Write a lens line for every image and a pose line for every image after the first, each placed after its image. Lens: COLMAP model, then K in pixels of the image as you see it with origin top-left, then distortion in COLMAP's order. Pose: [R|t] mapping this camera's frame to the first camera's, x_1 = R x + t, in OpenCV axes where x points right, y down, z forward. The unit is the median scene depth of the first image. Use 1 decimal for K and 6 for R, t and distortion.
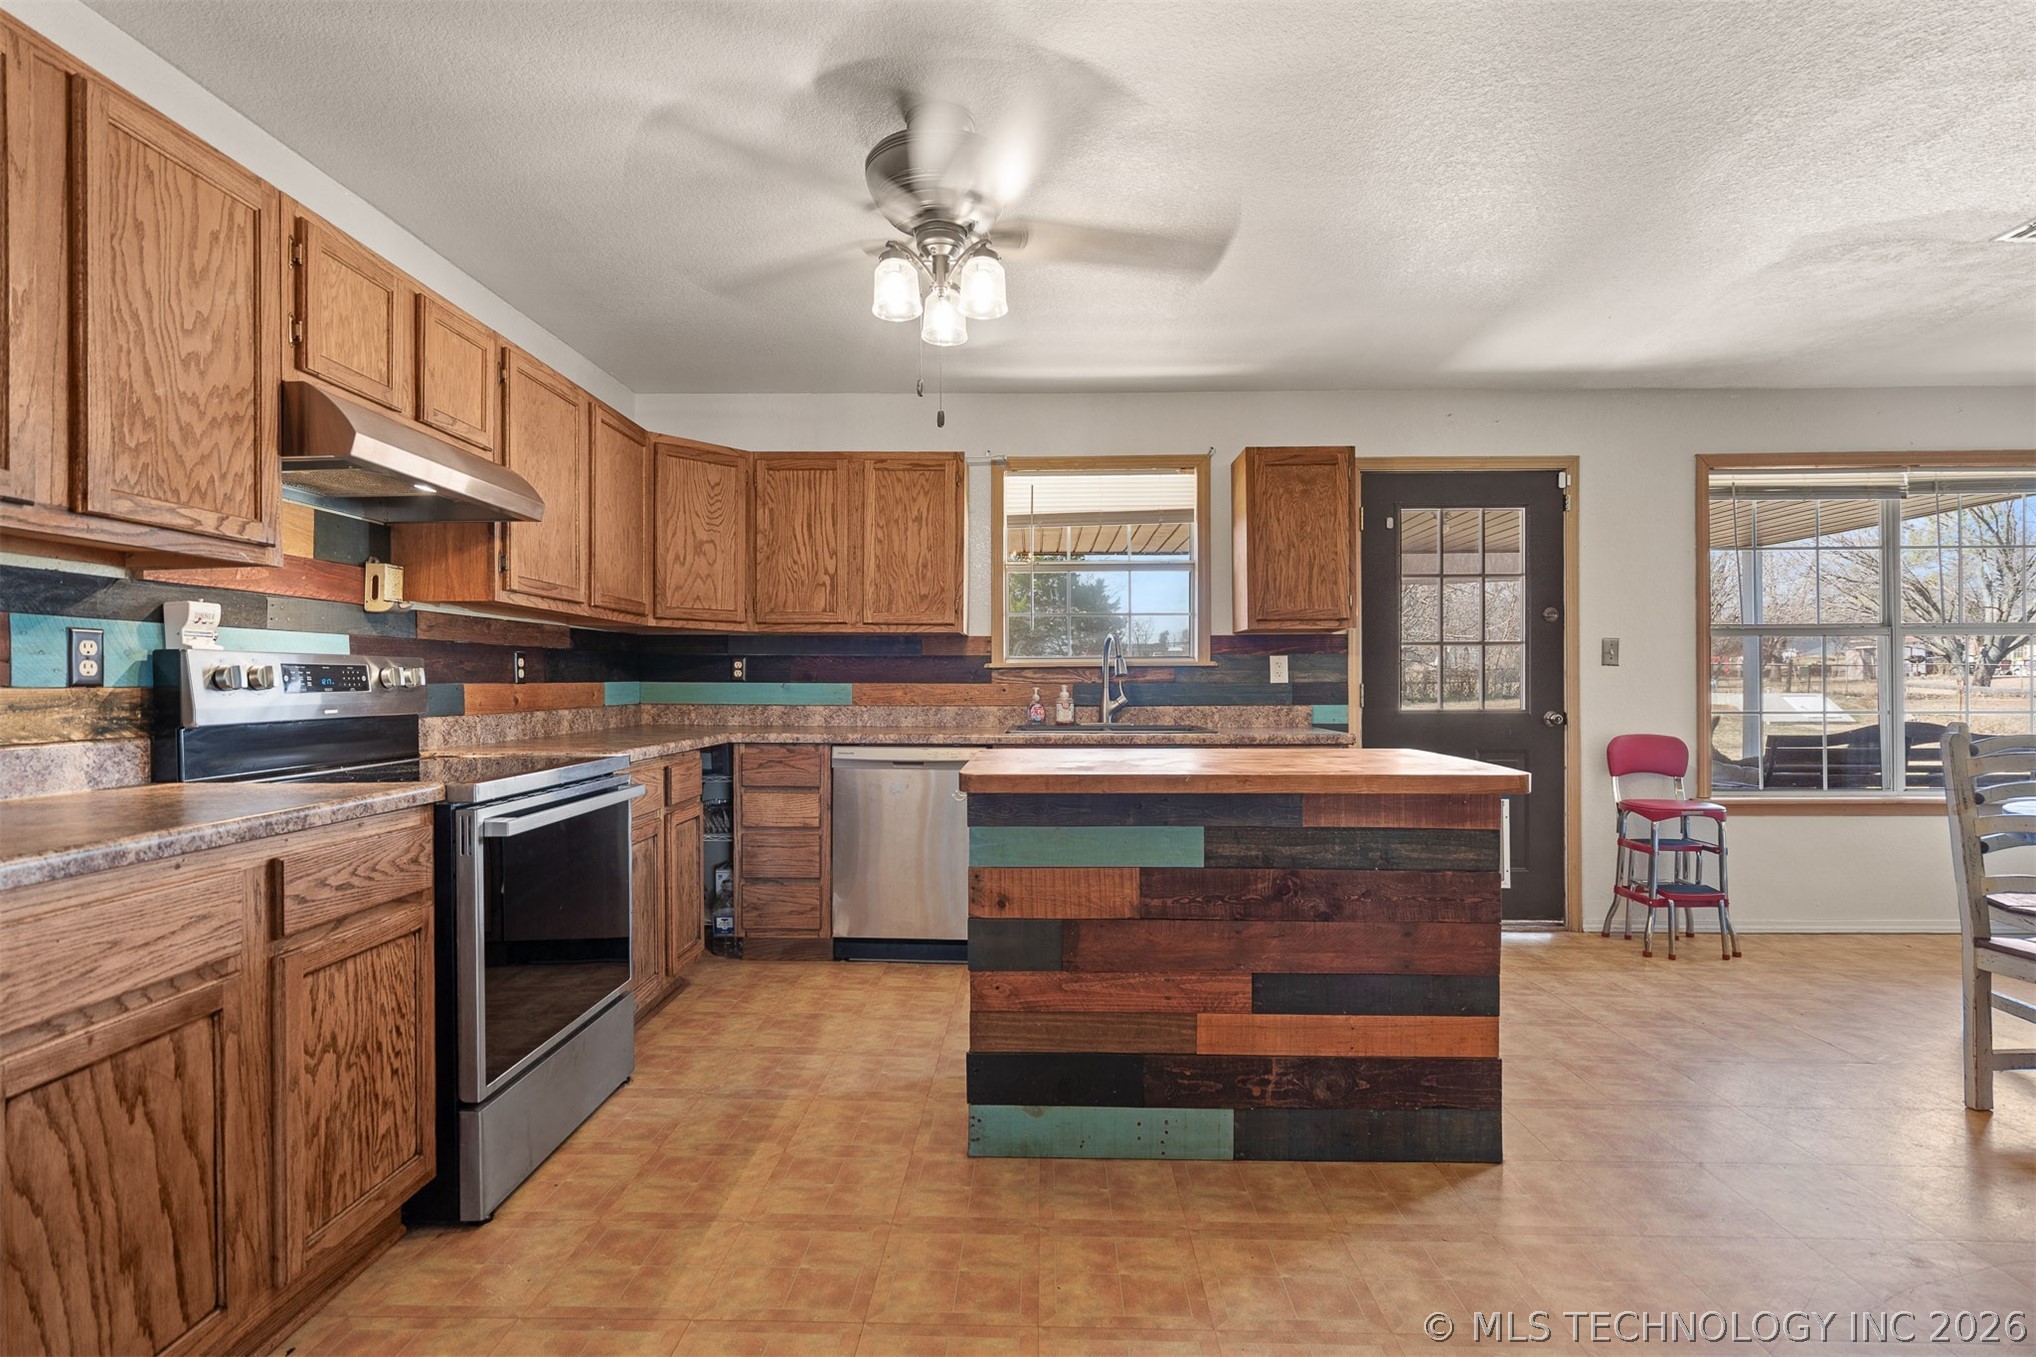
lens RADIAL K [[953.8, 0, 1024.6], [0, 953.8, 688.7], [0, 0, 1]] dist [0.001296, 0.001261]
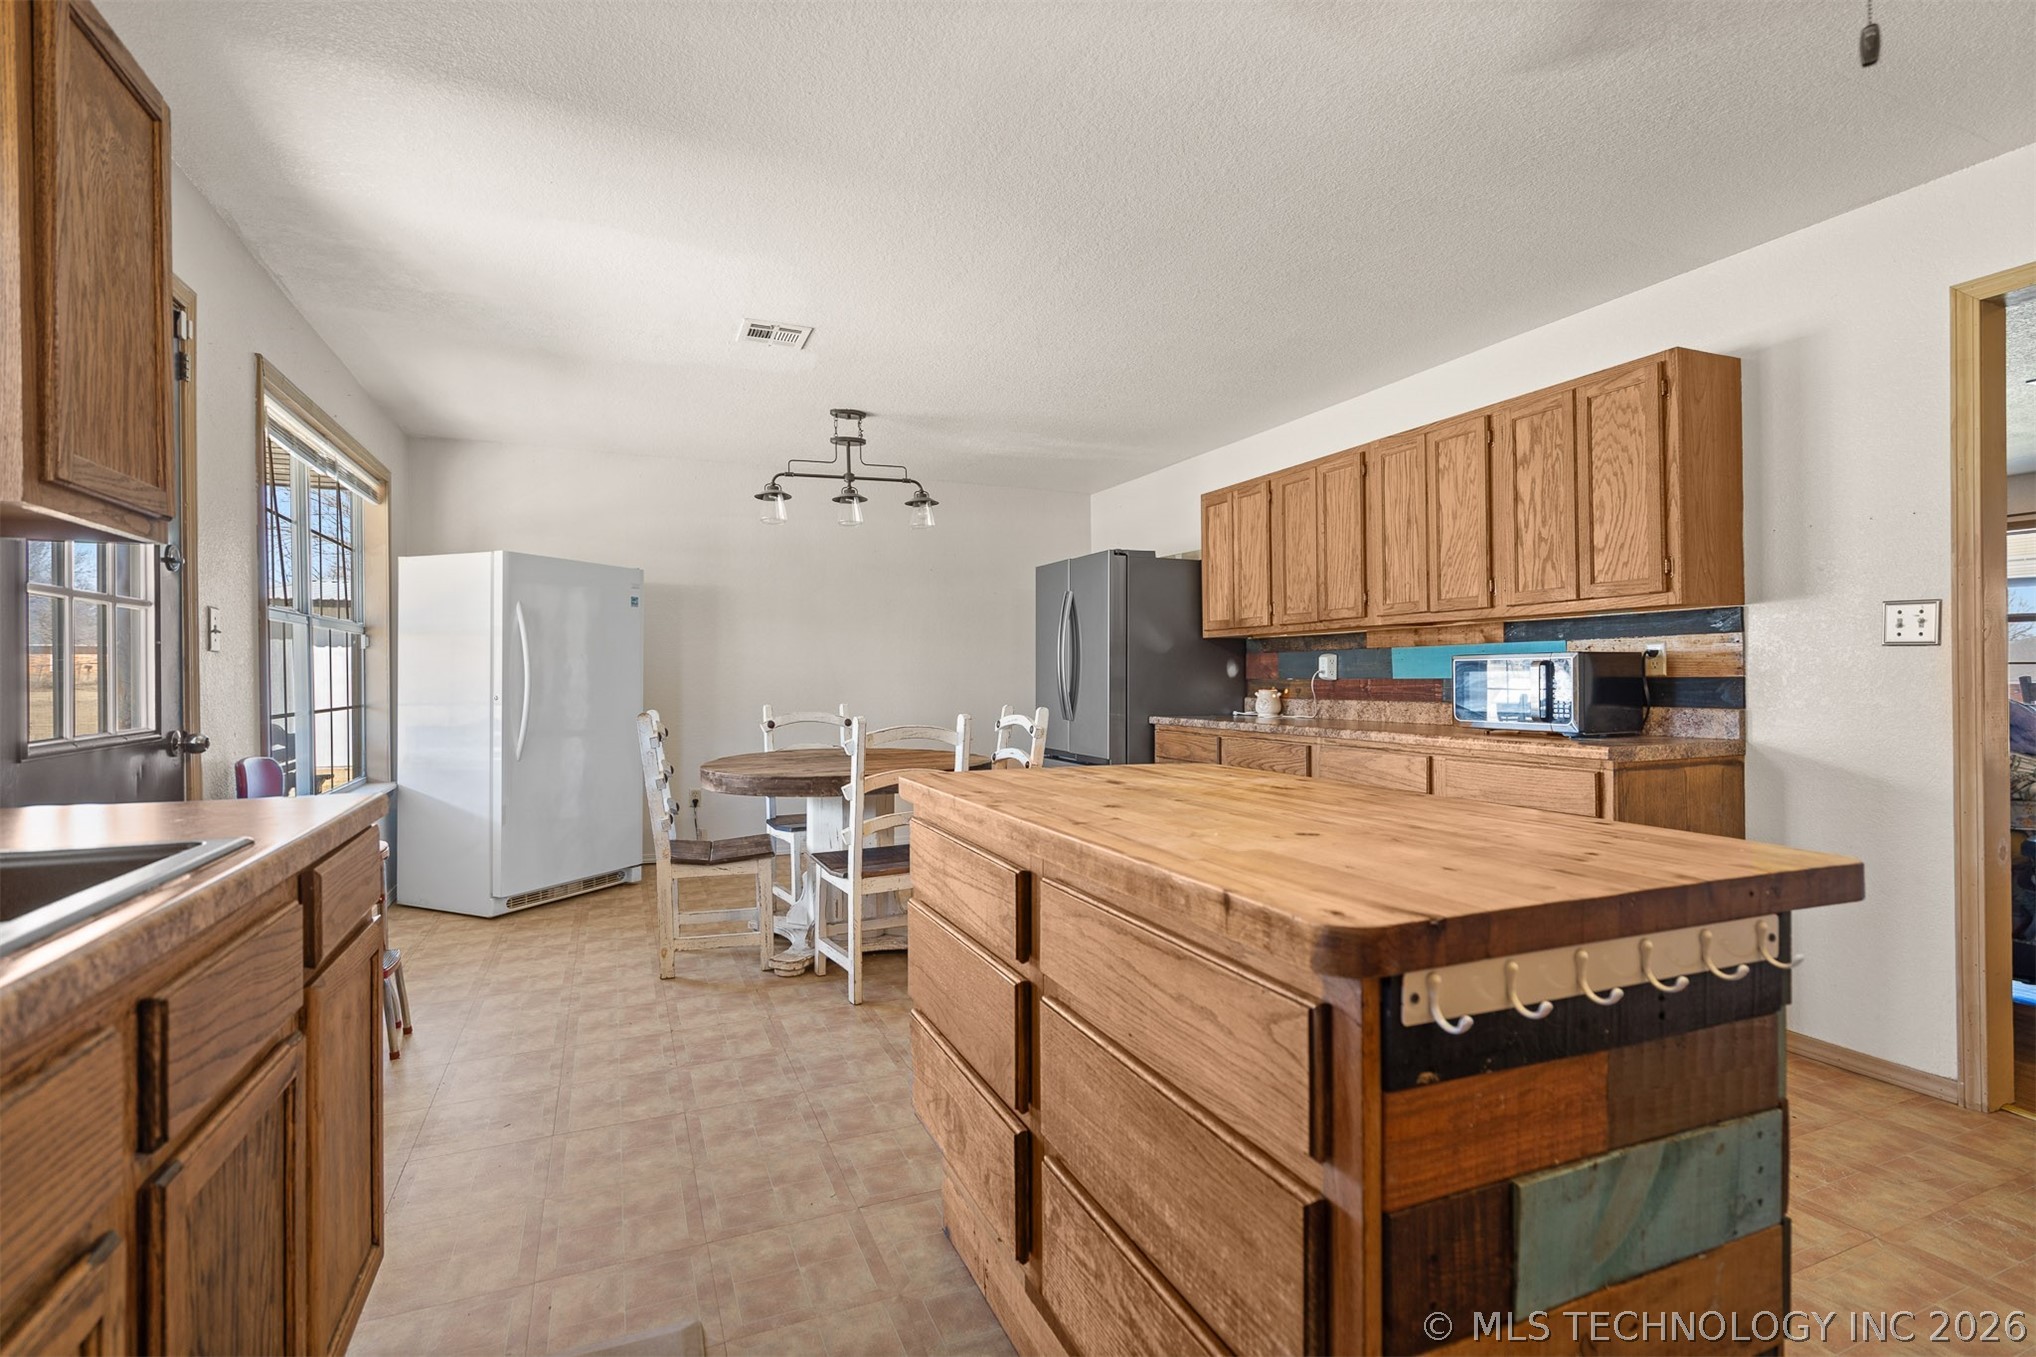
lens RADIAL K [[953.8, 0, 1005.5], [0, 953.8, 683.3], [0, 0, 1]] dist [0.001296, 0.001261]
pose [[-0.408232, -0.003146, 0.912873, -0.230474], [0.012234, 0.999885, 0.008917, -0.006422], [-0.912796, 0.014808, -0.408147, 1.131323]]
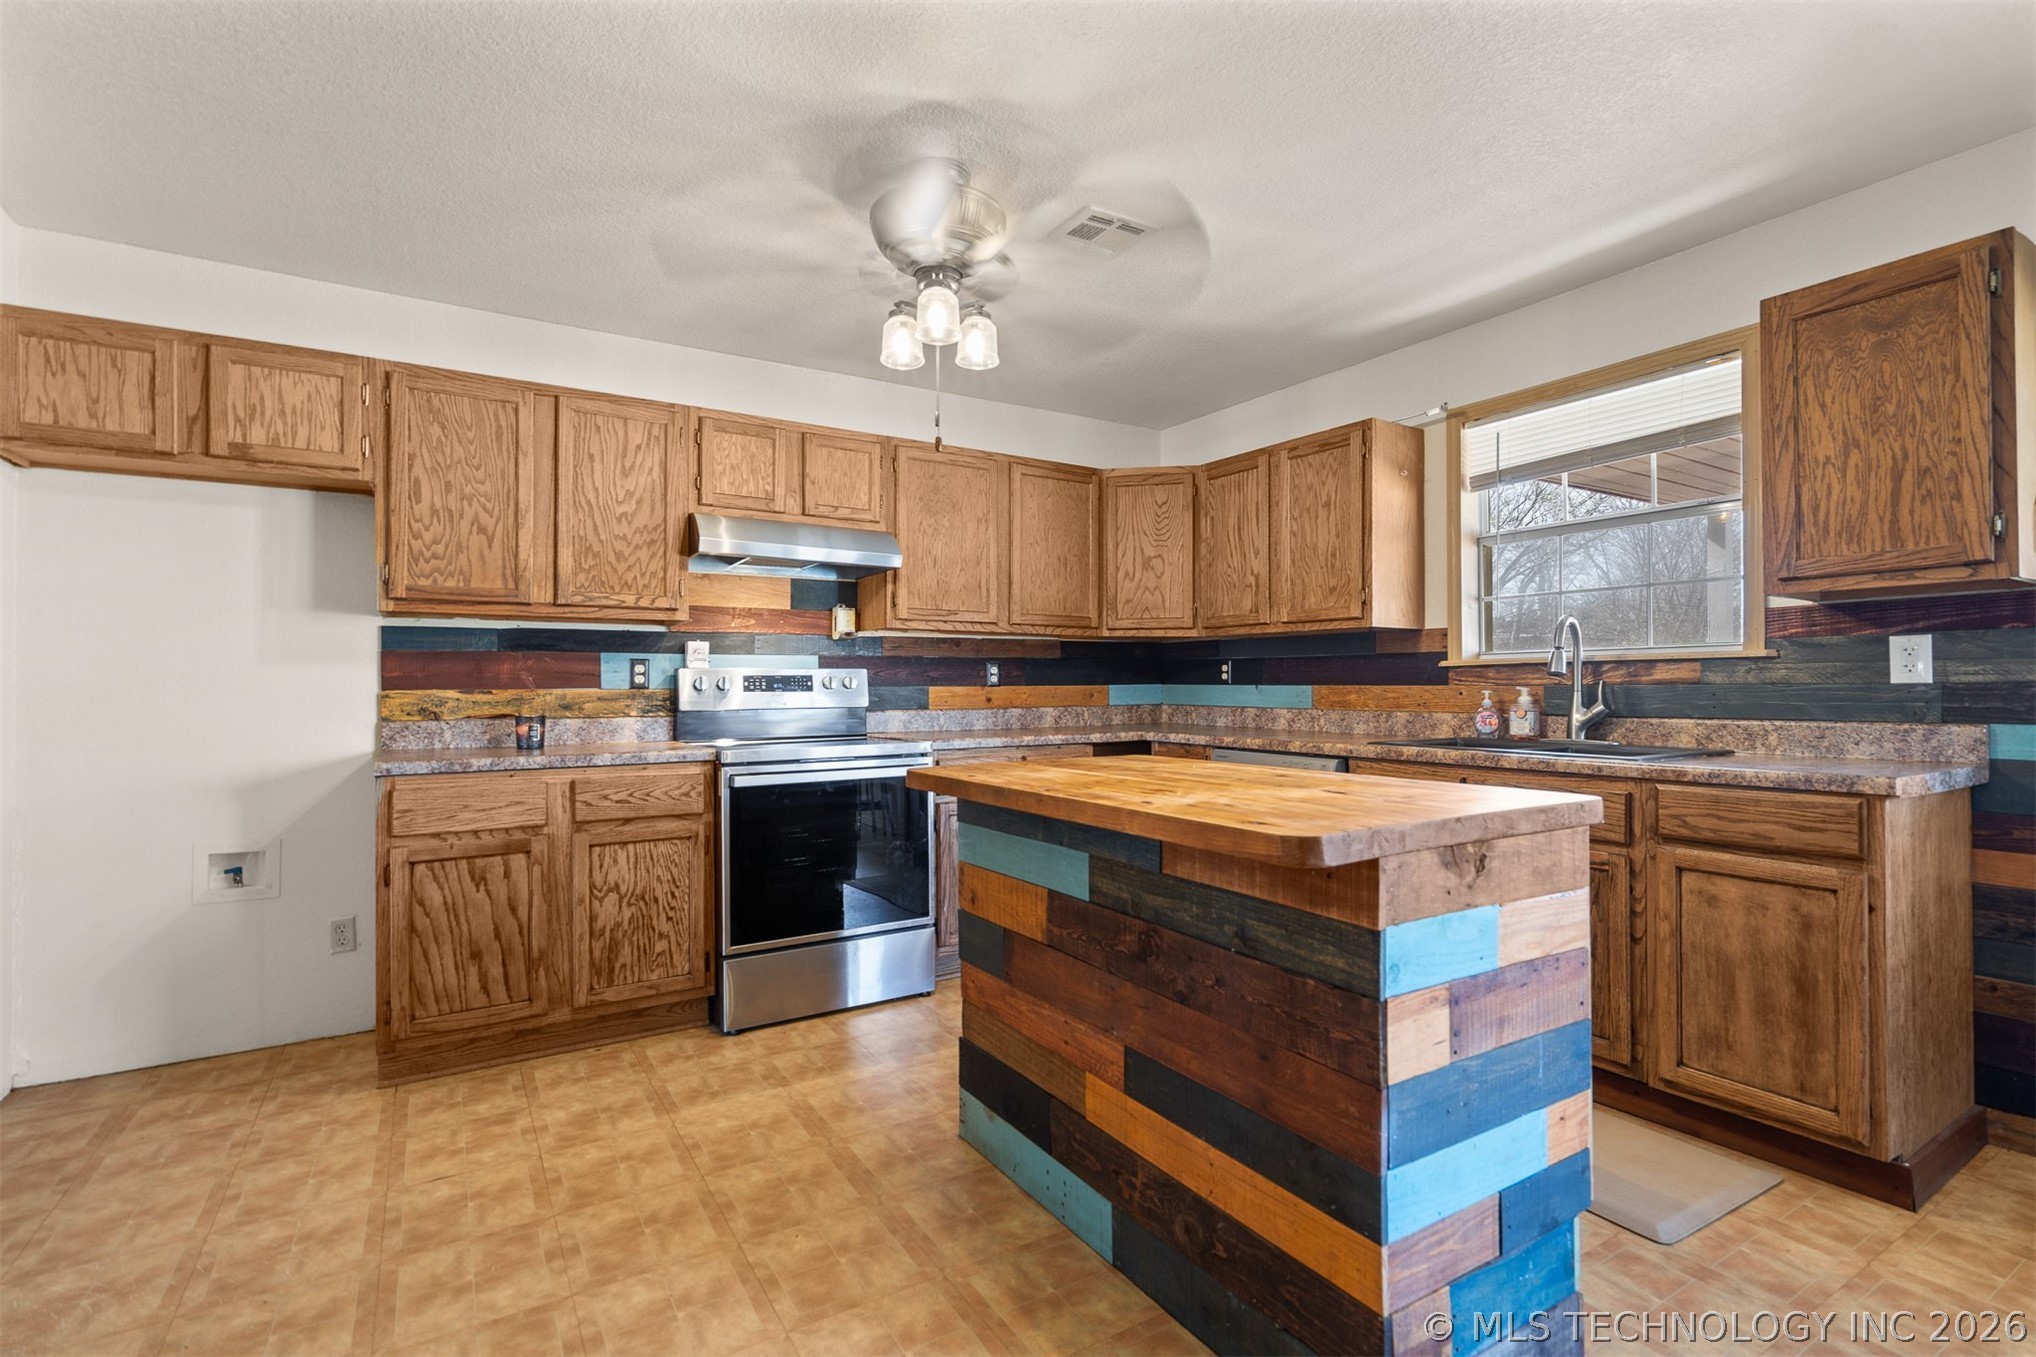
lens RADIAL K [[953.8, 0, 1013.5], [0, 953.8, 672.3], [0, 0, 1]] dist [0.001296, 0.001261]
pose [[0.545780, -0.012293, -0.837838, 0.649841], [-0.003007, 0.999857, -0.016628, -0.003010], [0.837923, 0.011595, 0.545665, 0.354115]]
